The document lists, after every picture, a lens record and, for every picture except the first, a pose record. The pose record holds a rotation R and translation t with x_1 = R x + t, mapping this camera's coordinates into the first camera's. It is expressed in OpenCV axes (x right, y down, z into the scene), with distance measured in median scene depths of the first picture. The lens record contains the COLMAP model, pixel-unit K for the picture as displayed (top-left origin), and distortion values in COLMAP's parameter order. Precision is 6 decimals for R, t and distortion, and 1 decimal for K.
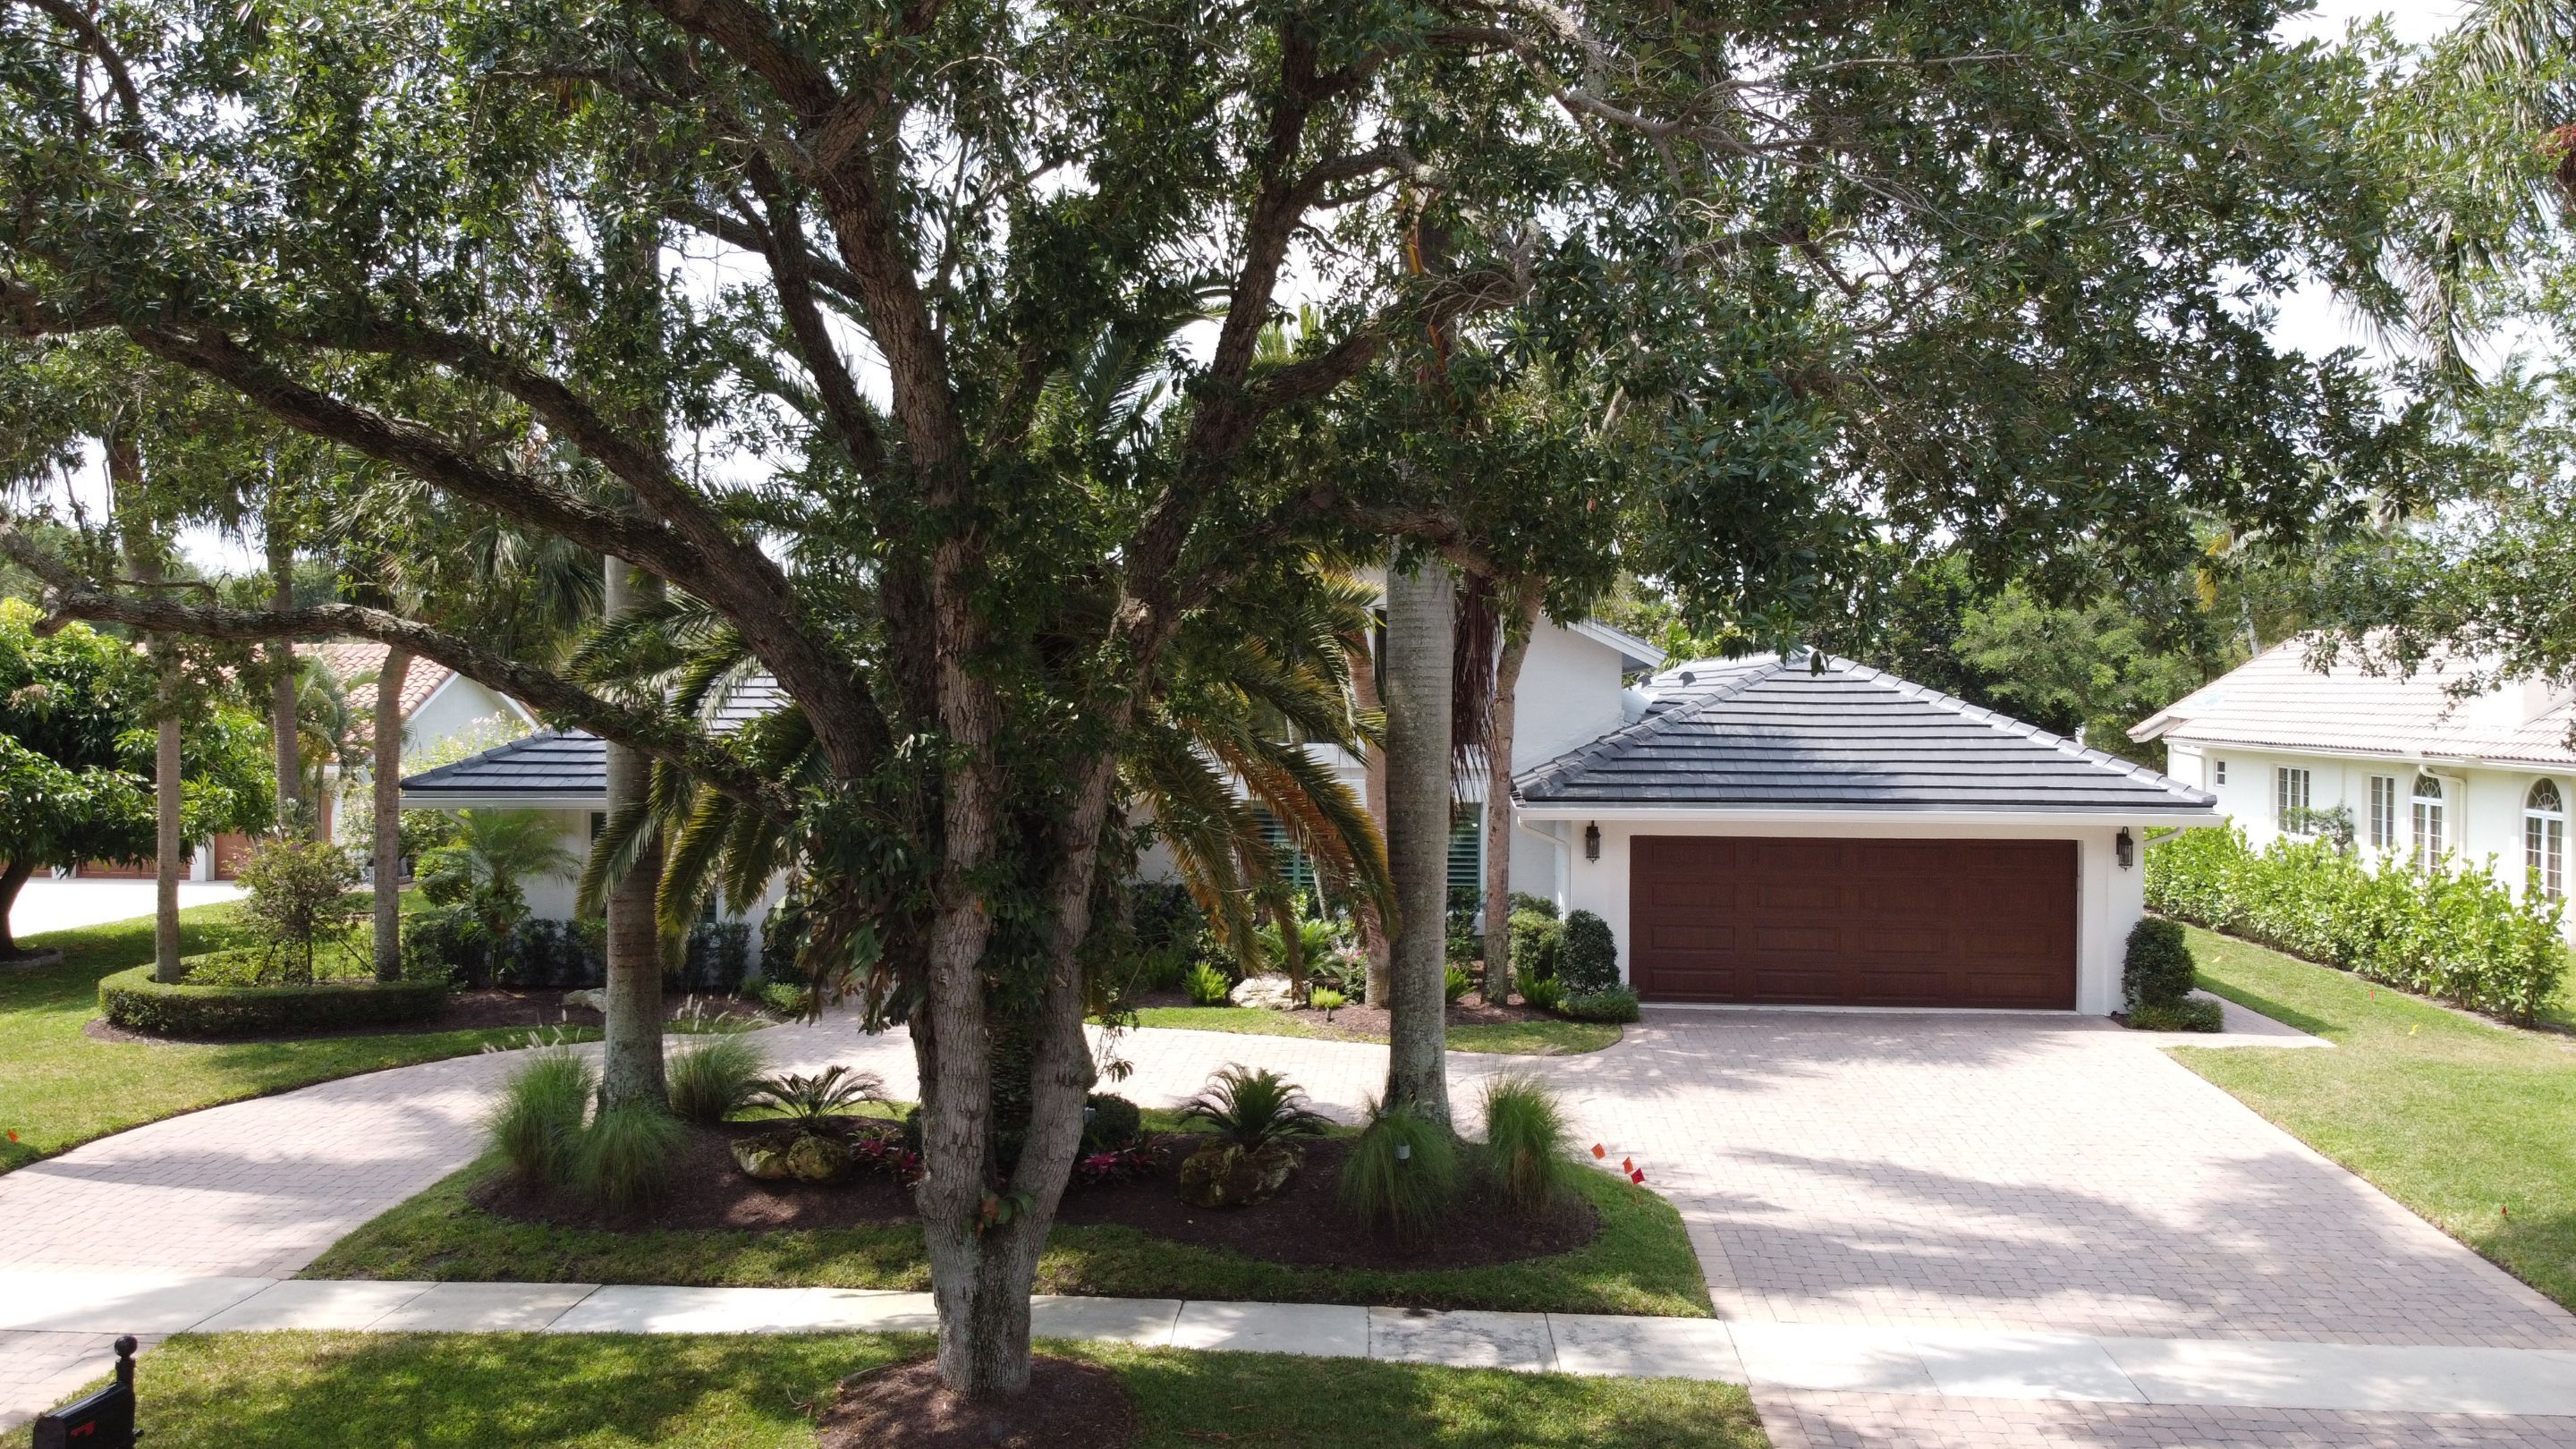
lens RADIAL K [[1943.1, 0, 1286.5], [0, 1943.1, 734.2], [0, 0, 1]] dist [0.005358, -0.010246]
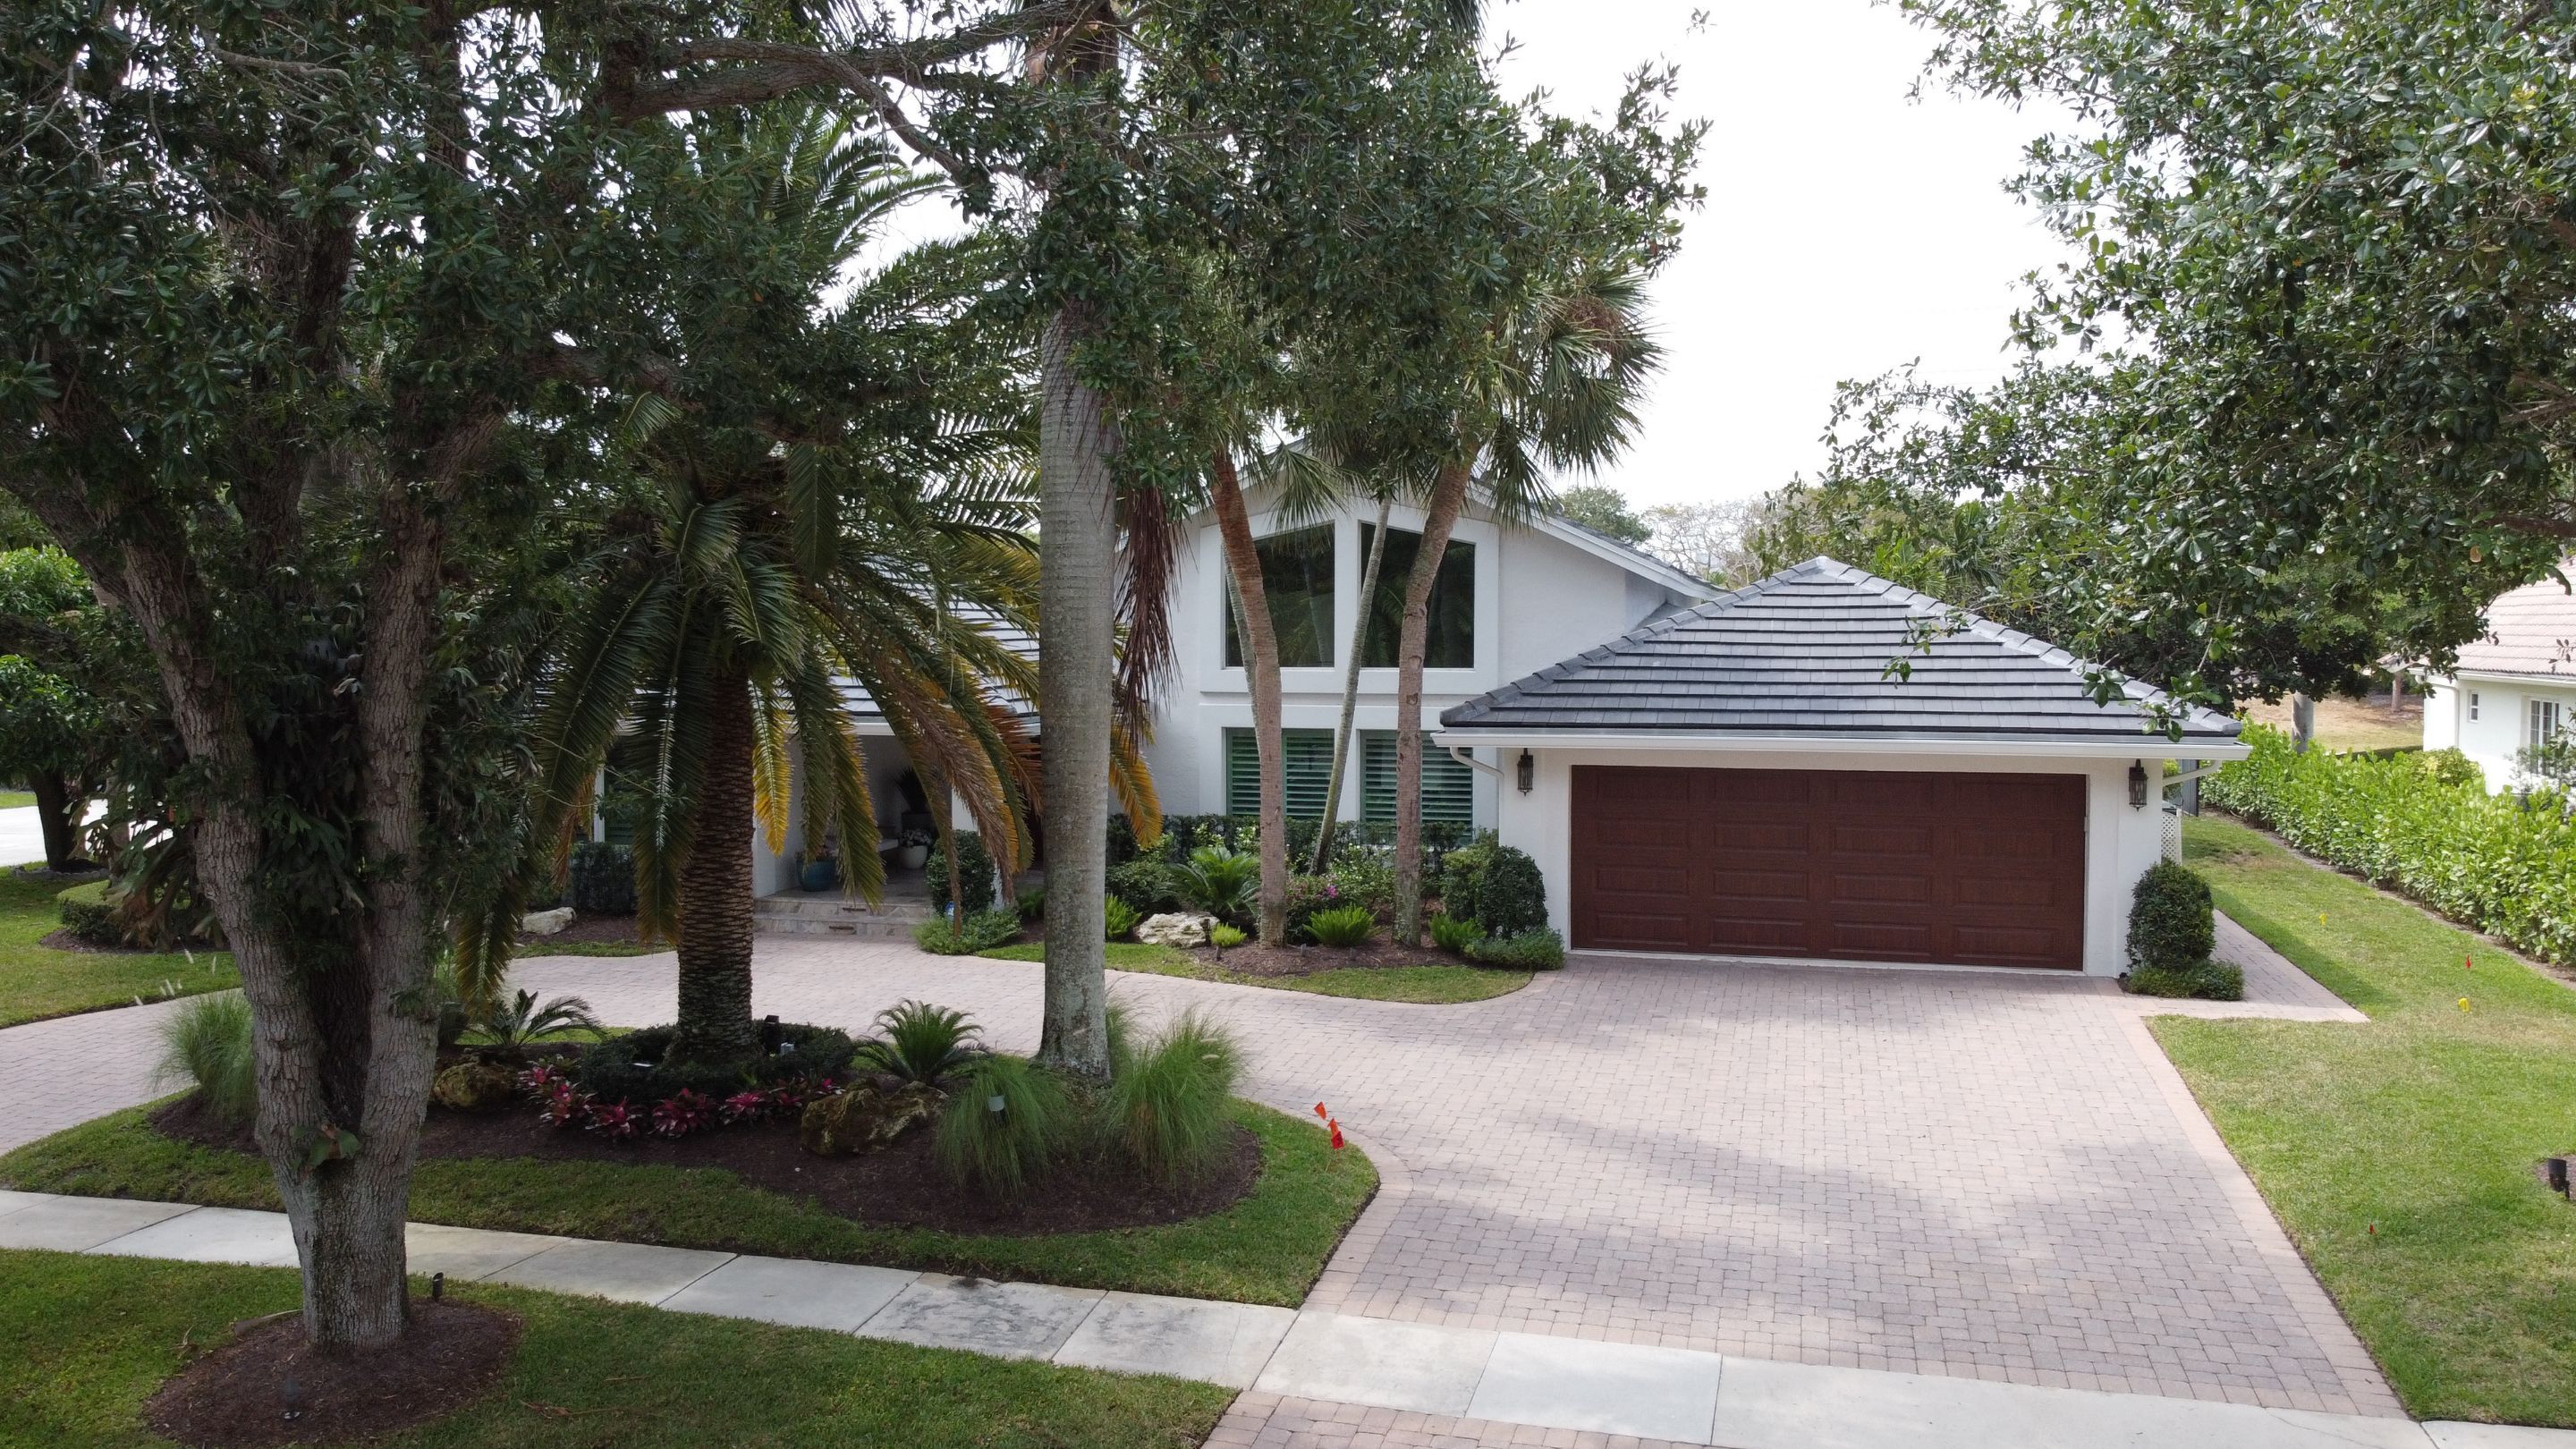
lens RADIAL K [[1943.1, 0, 1288.9], [0, 1943.1, 714.0], [0, 0, 1]] dist [0.005358, -0.010246]
pose [[0.983298, 0.003195, -0.181972, 0.228498], [0.000492, 0.999796, 0.020210, 0.010609], [0.182000, -0.019962, 0.983096, 0.091653]]
